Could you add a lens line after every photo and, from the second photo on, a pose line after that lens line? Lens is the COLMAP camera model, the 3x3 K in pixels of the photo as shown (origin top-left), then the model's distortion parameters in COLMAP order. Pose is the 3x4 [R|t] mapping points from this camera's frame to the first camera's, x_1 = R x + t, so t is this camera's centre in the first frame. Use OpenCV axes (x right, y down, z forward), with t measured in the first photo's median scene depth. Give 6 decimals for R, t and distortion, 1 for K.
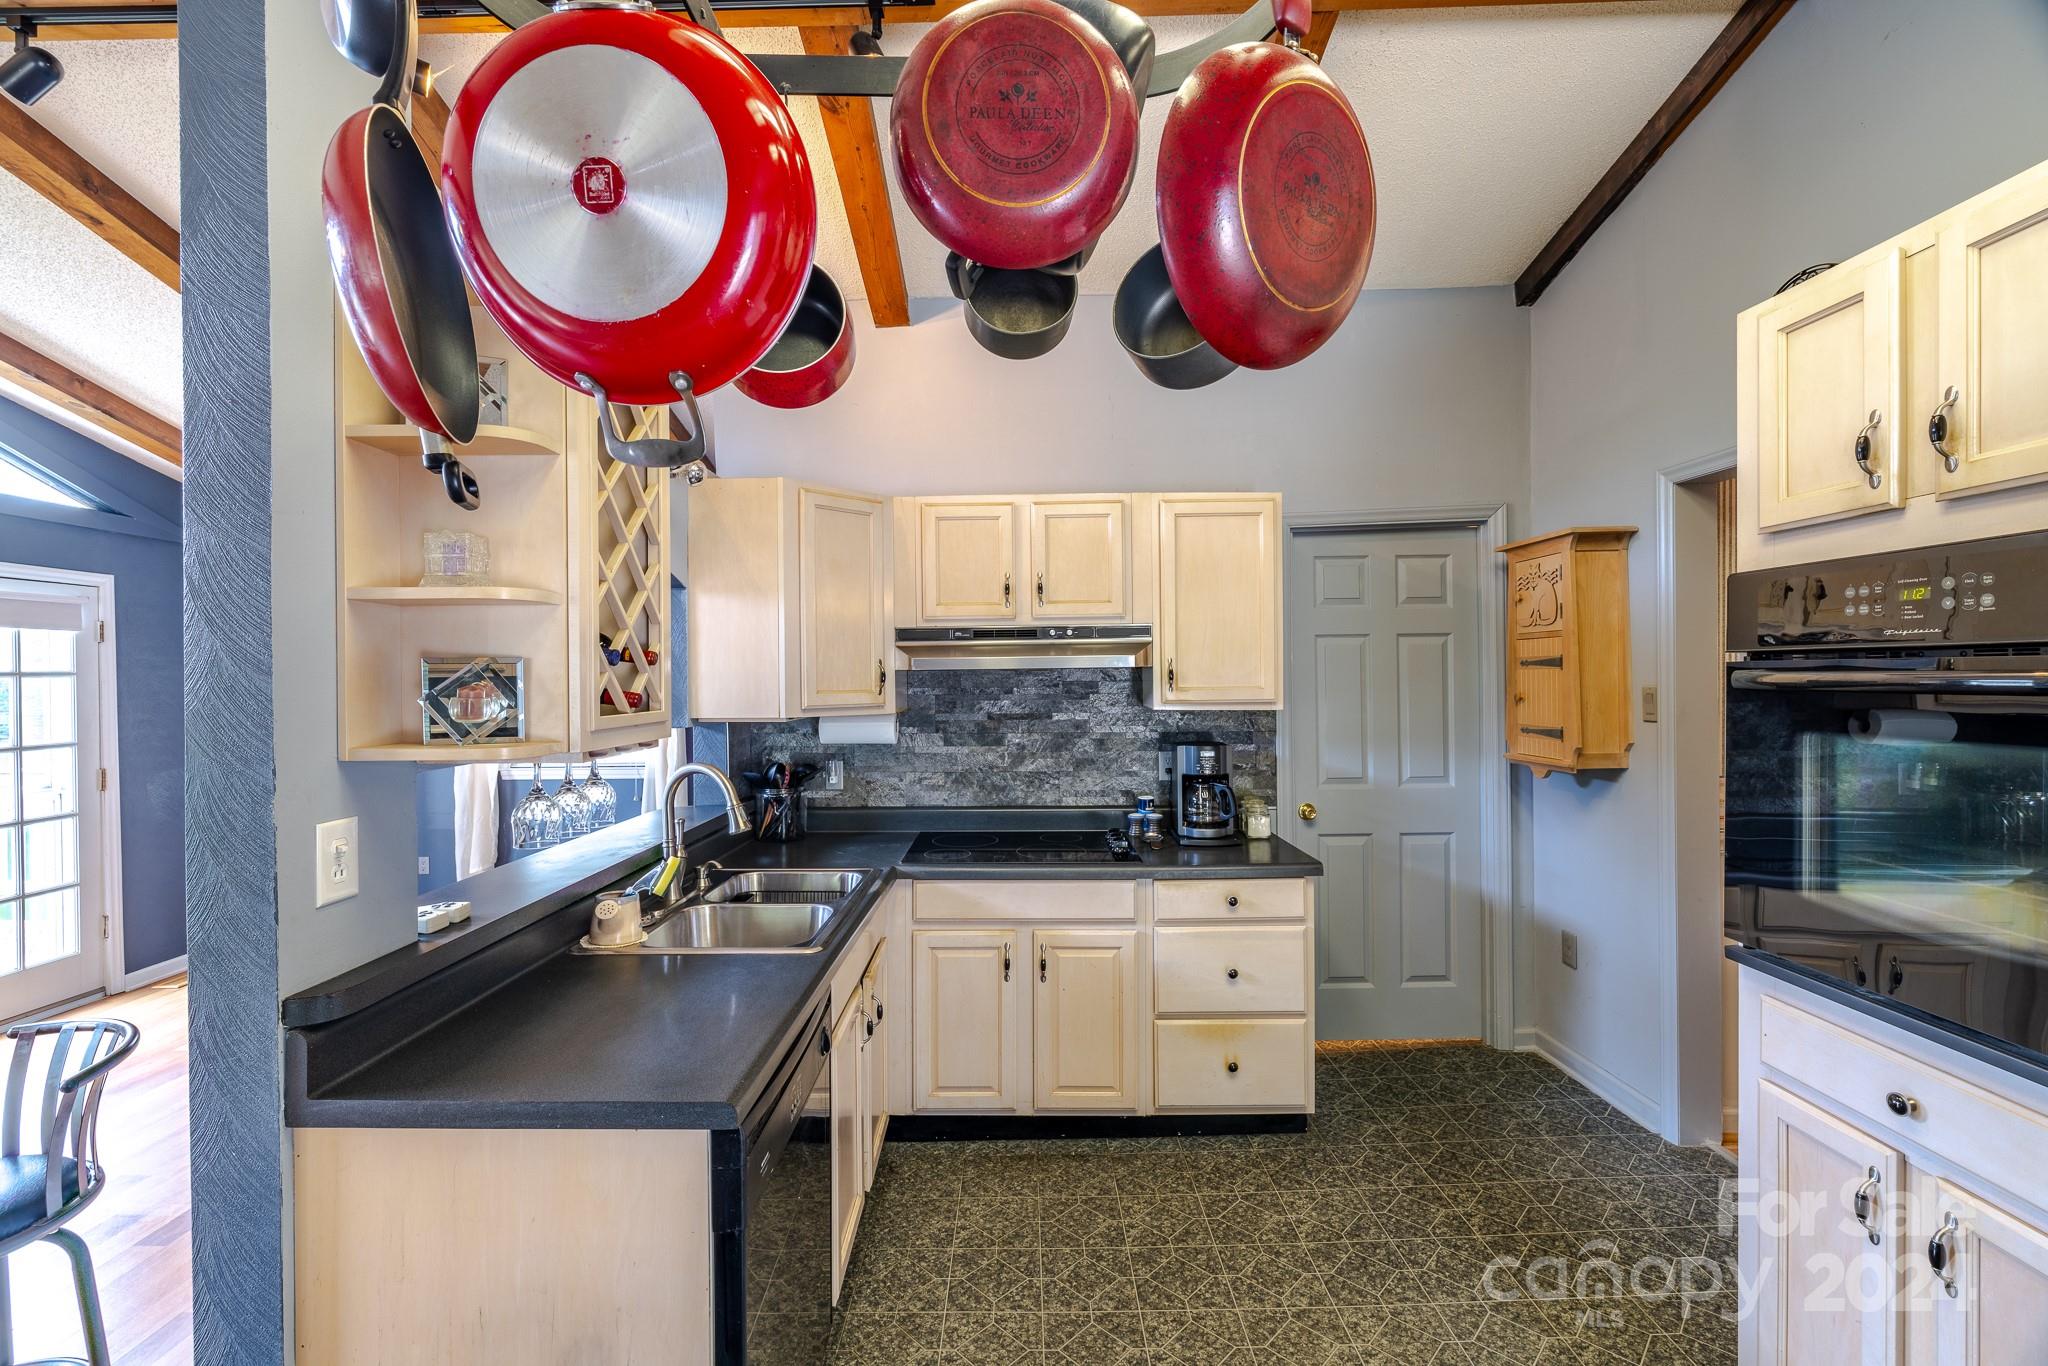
lens RADIAL K [[850.9, 0, 1015.4], [0, 850.9, 678.1], [0, 0, 1]] dist [-0.001253, 0.000181]
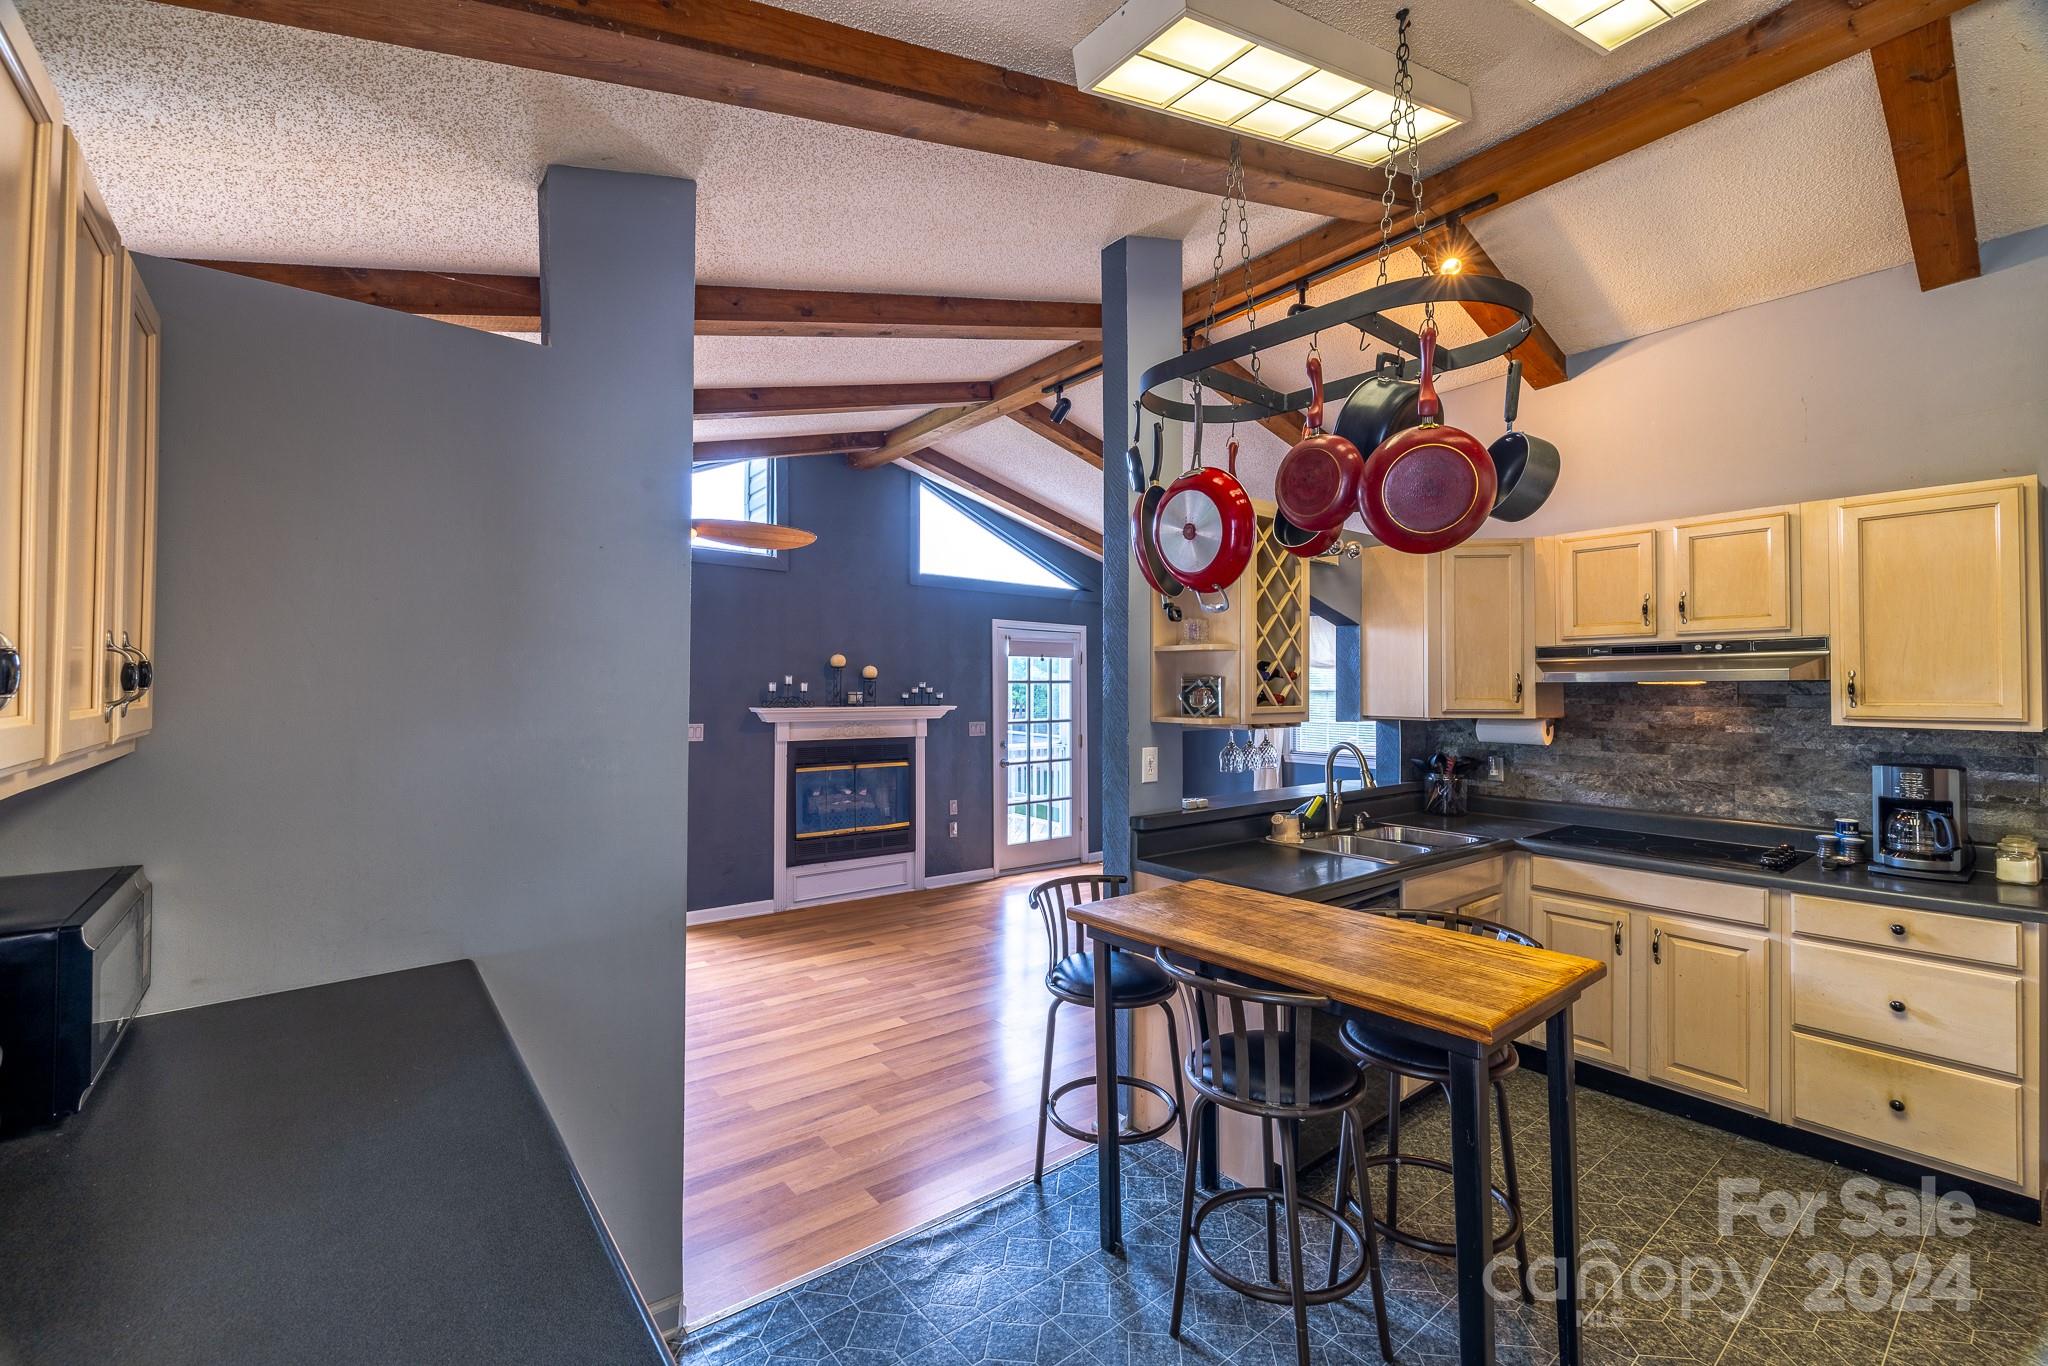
lens RADIAL K [[850.9, 0, 1012.3], [0, 850.9, 676.3], [0, 0, 1]] dist [-0.001253, 0.000181]
pose [[0.619592, -0.000262, -0.784924, 0.343244], [-0.008847, 0.999934, -0.007317, -0.002616], [0.784875, 0.011478, 0.619548, -0.318385]]
